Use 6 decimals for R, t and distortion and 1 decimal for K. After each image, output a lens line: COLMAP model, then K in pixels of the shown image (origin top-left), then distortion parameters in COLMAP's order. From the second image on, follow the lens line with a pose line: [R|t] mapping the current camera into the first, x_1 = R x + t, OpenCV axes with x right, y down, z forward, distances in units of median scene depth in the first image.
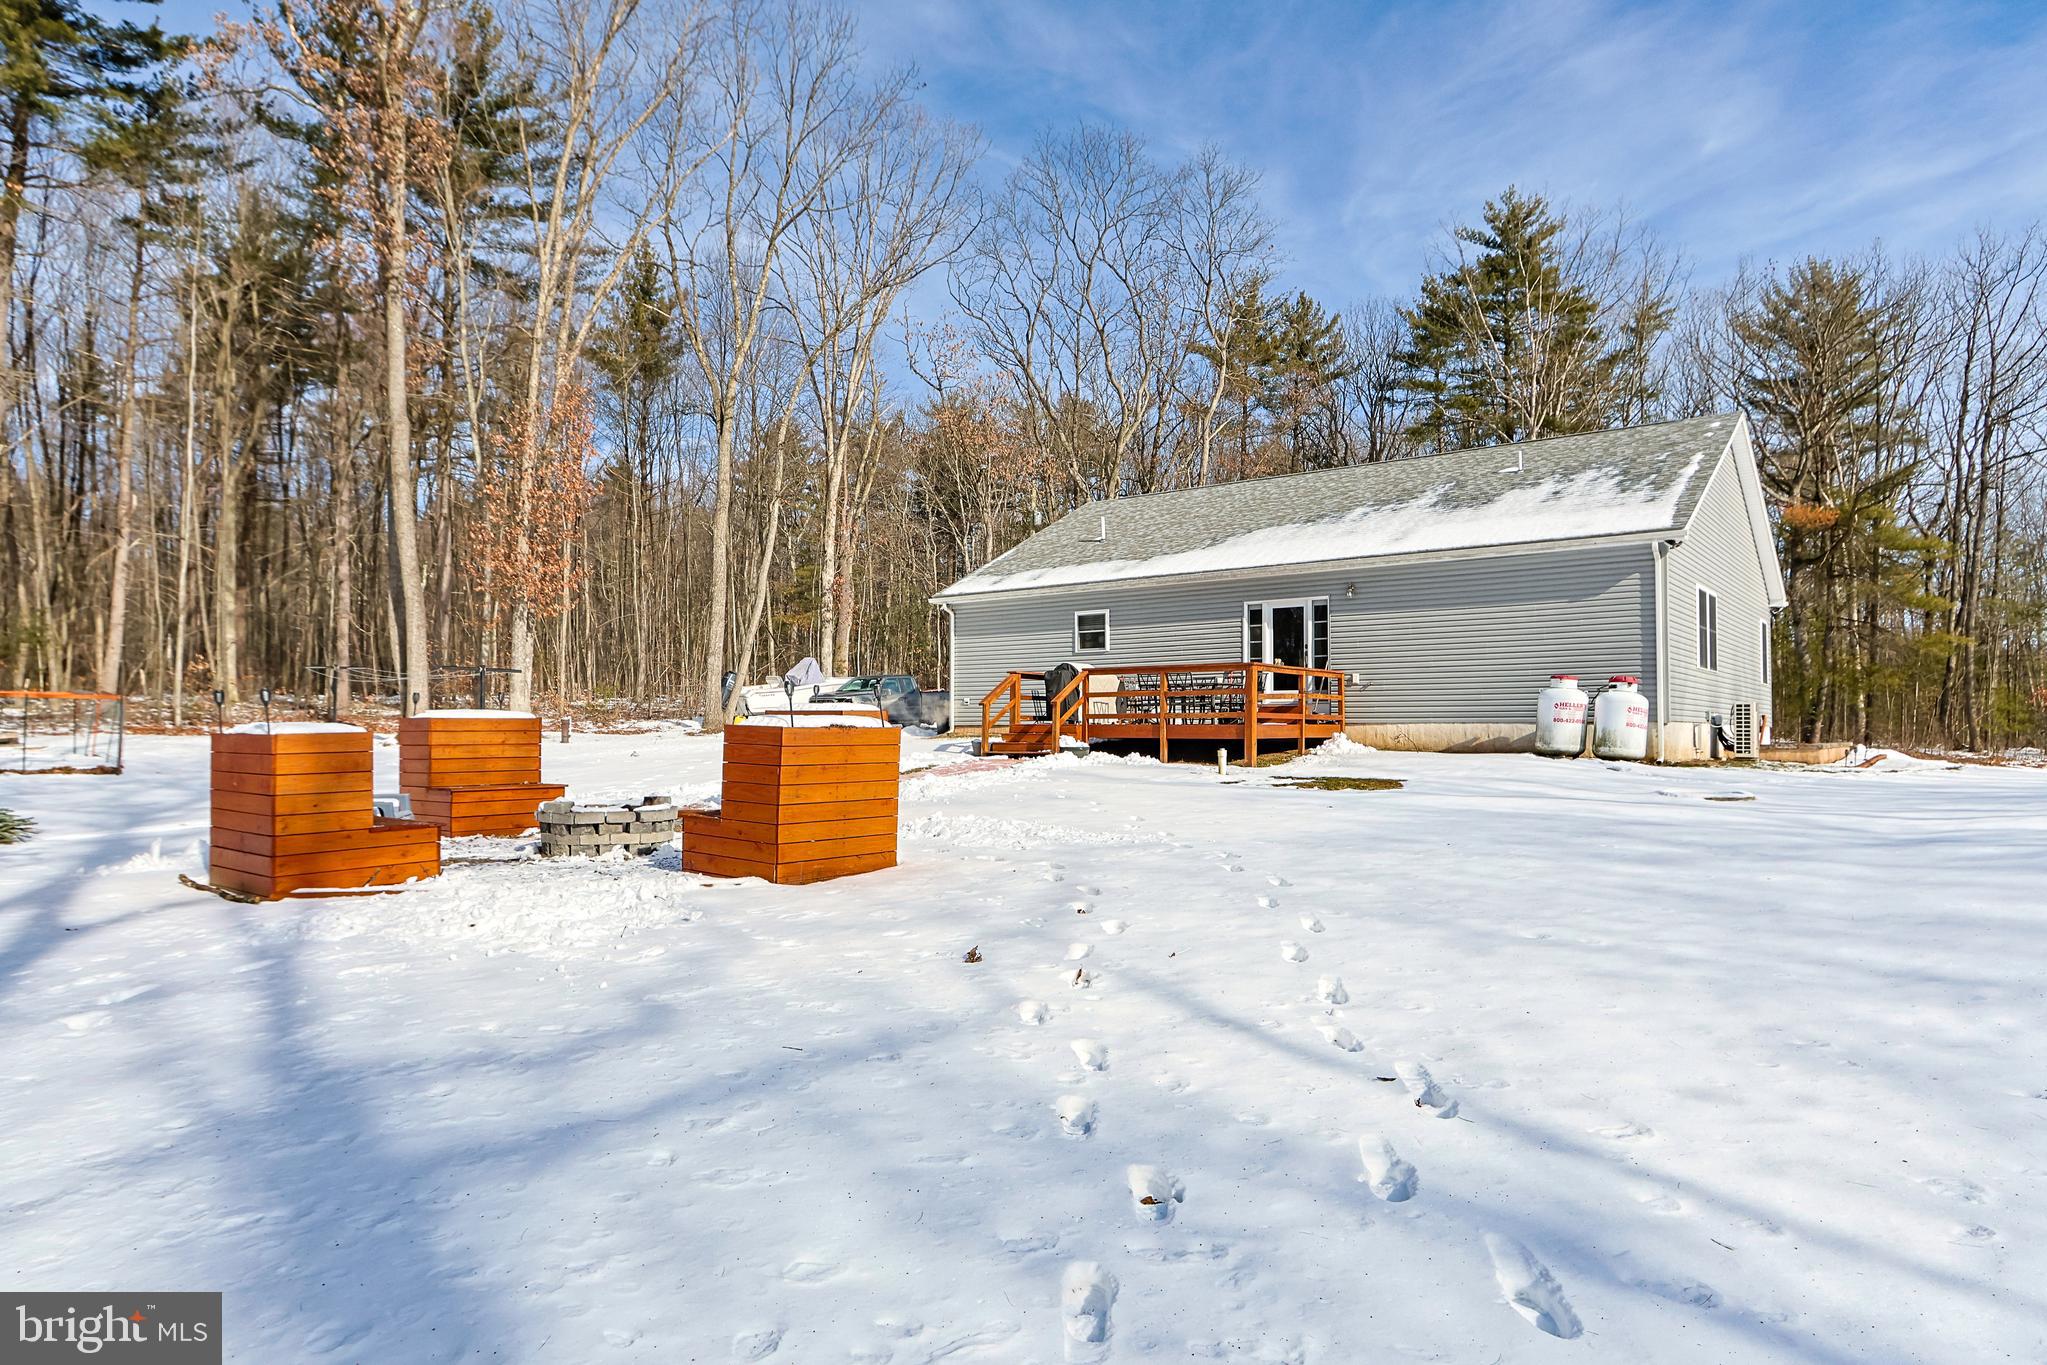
lens RADIAL K [[1127.3, 0, 1025.3], [0, 1127.3, 680.4], [0, 0, 1]] dist [-0.001291, 0.002530]
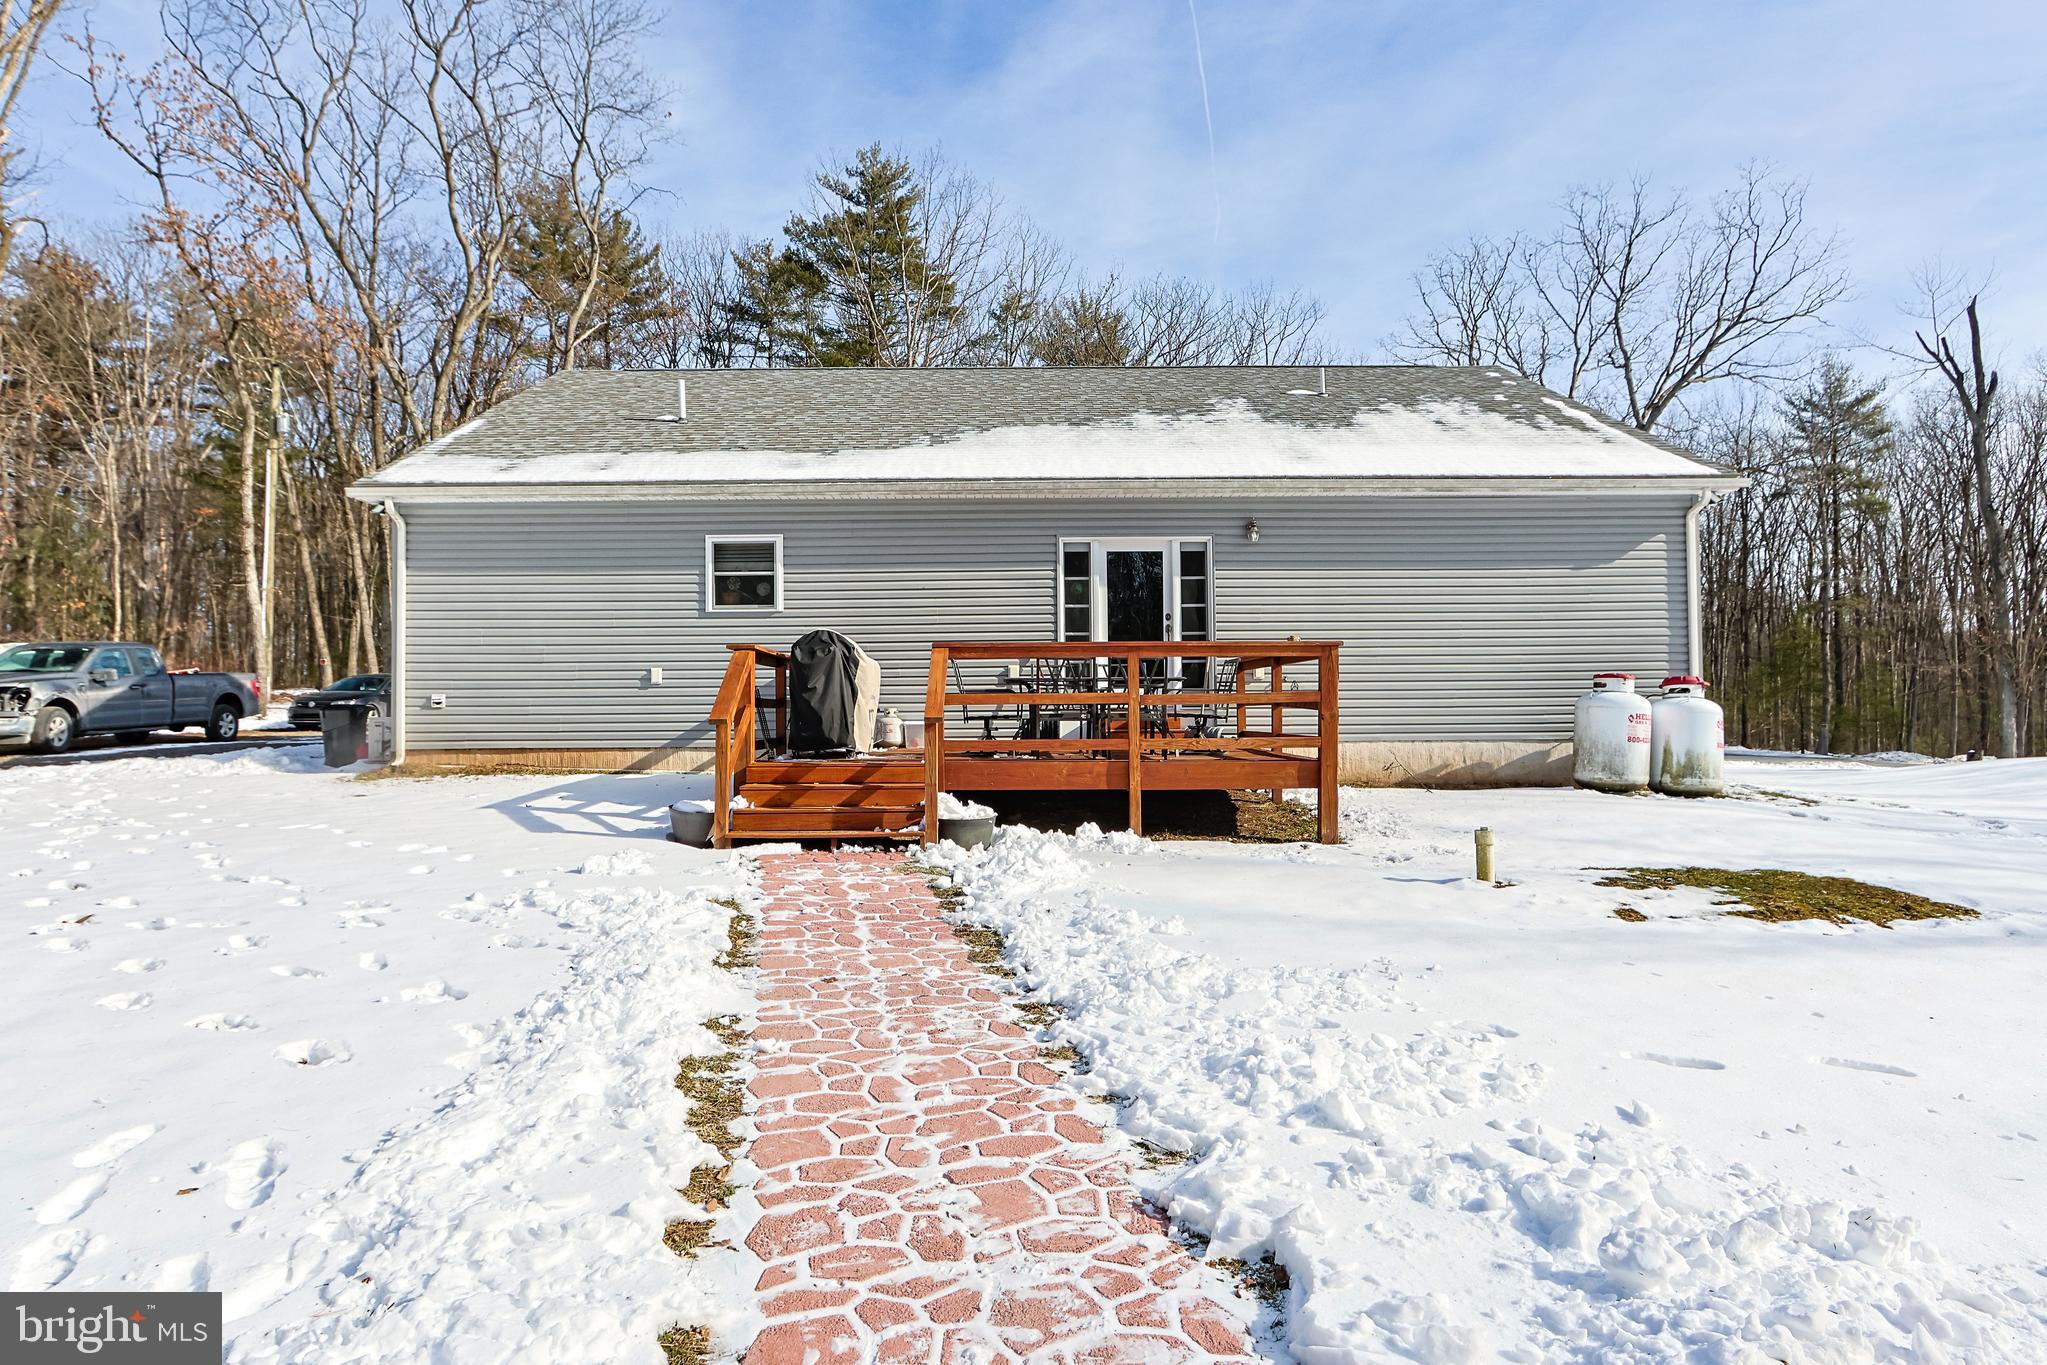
lens RADIAL K [[1146.8, 0, 1021.6], [0, 1146.8, 685.9], [0, 0, 1]] dist [-0.013025, 0.000496]
pose [[0.793506, 0.005300, 0.608539, -0.184840], [-0.018548, 0.999708, 0.015479, -0.000825], [-0.608280, -0.023570, 0.793373, 0.528830]]
